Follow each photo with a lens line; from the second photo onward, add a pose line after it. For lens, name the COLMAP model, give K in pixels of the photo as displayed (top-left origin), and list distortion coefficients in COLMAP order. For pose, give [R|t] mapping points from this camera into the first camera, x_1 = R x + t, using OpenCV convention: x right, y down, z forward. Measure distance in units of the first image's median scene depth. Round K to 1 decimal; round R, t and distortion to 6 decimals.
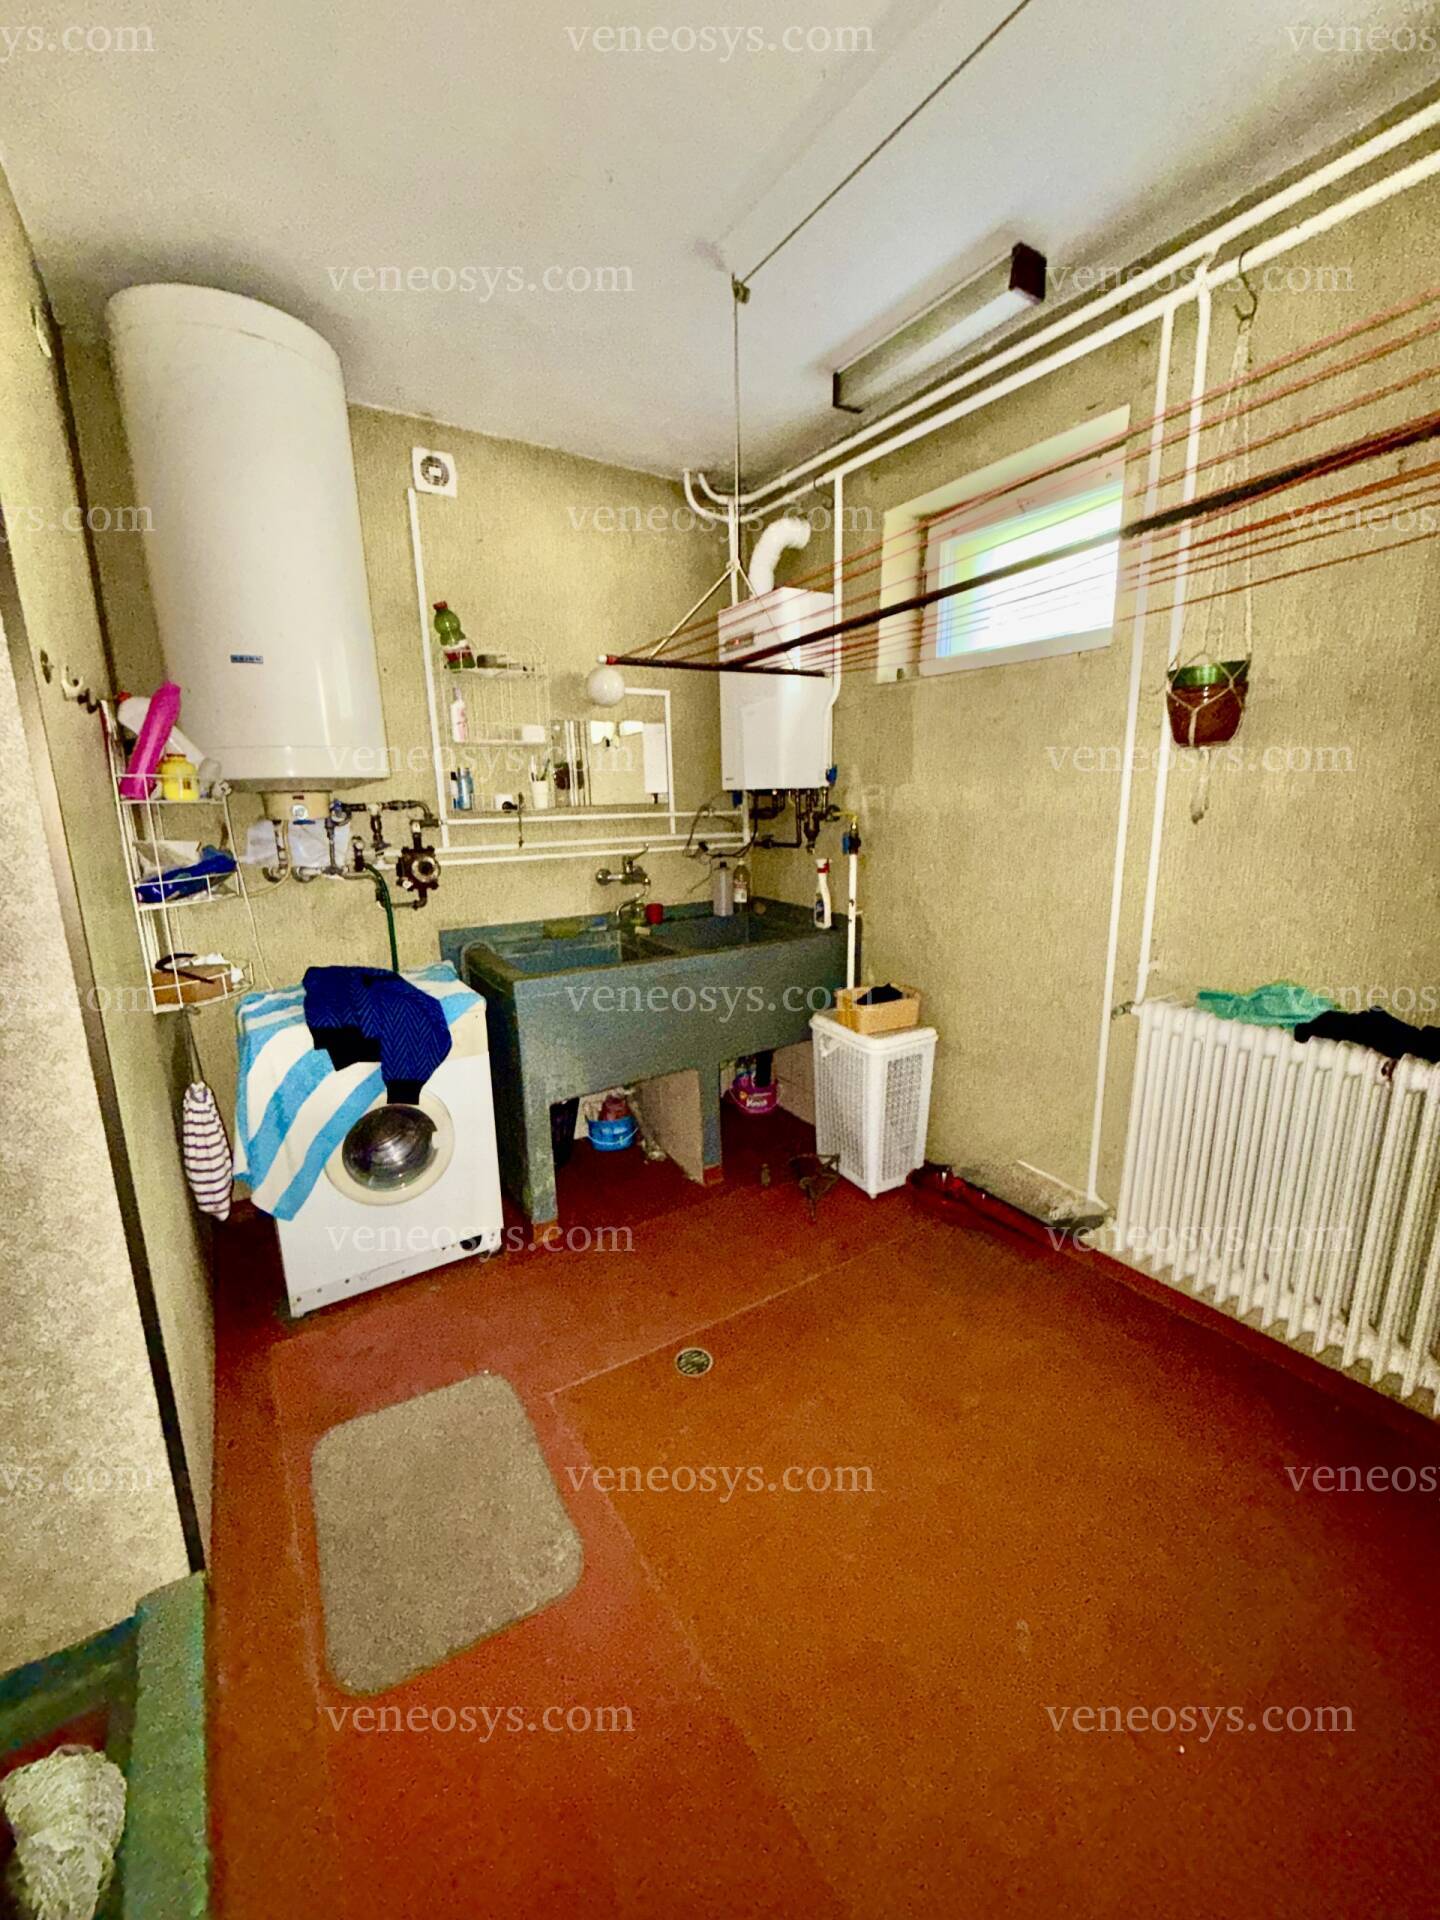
lens RADIAL K [[765.9, 0, 723.7], [0, 765.9, 956.1], [0, 0, 1]] dist [-0.000602, 0.000146]
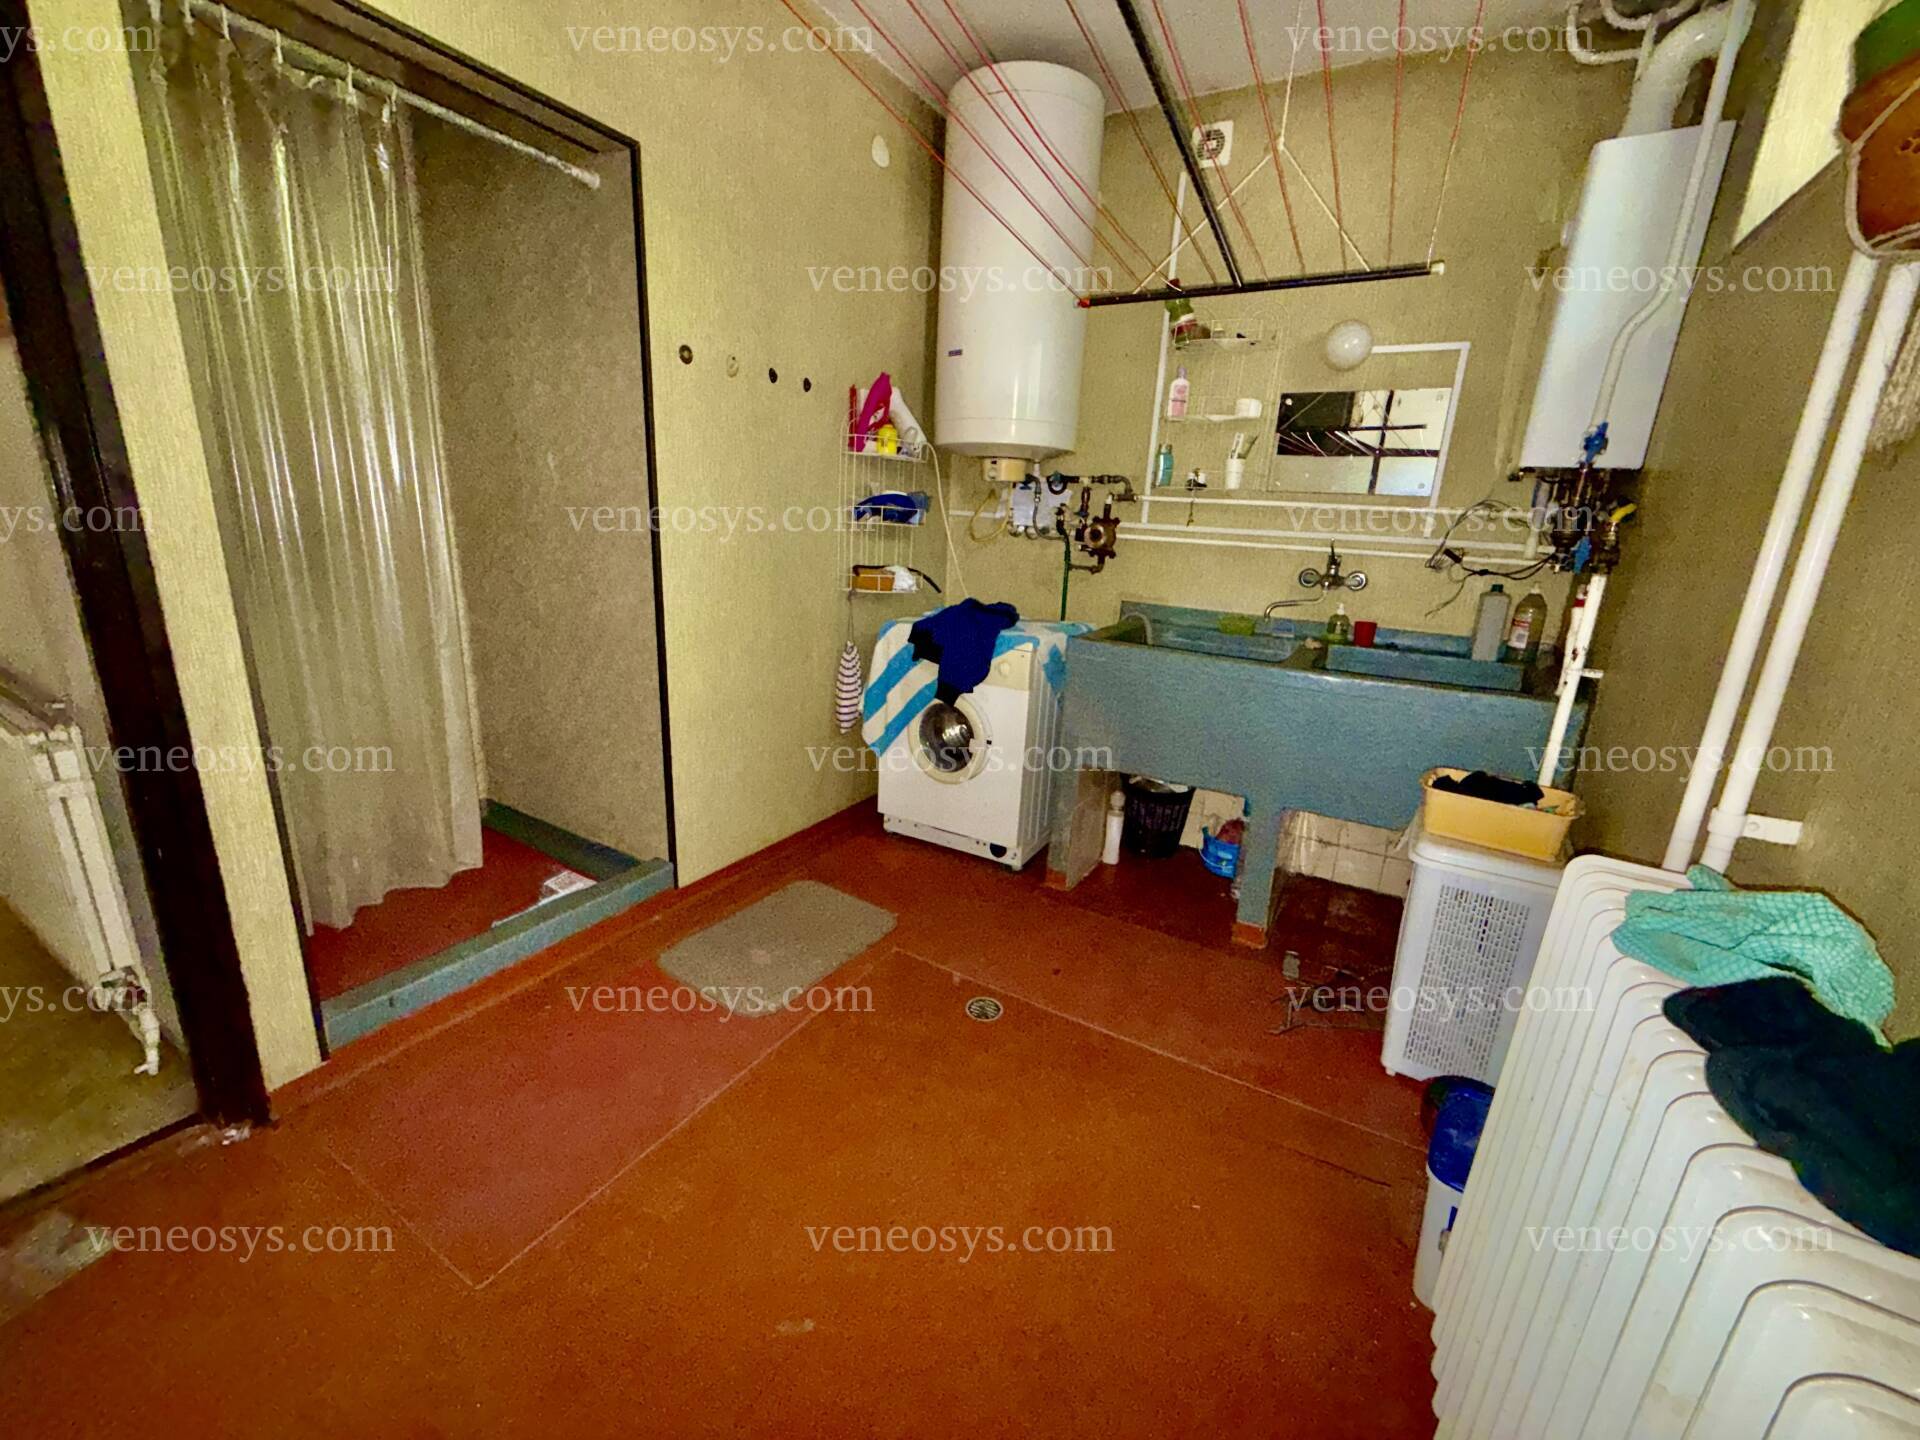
lens RADIAL K [[765.9, 0, 959.4], [0, 765.9, 725.4], [0, 0, 1]] dist [-0.000602, 0.000146]
pose [[0.445979, 0.276697, -0.851200, 0.527470], [-0.249051, 0.951821, 0.178917, -0.001967], [0.859695, 0.132199, 0.493404, 0.311544]]
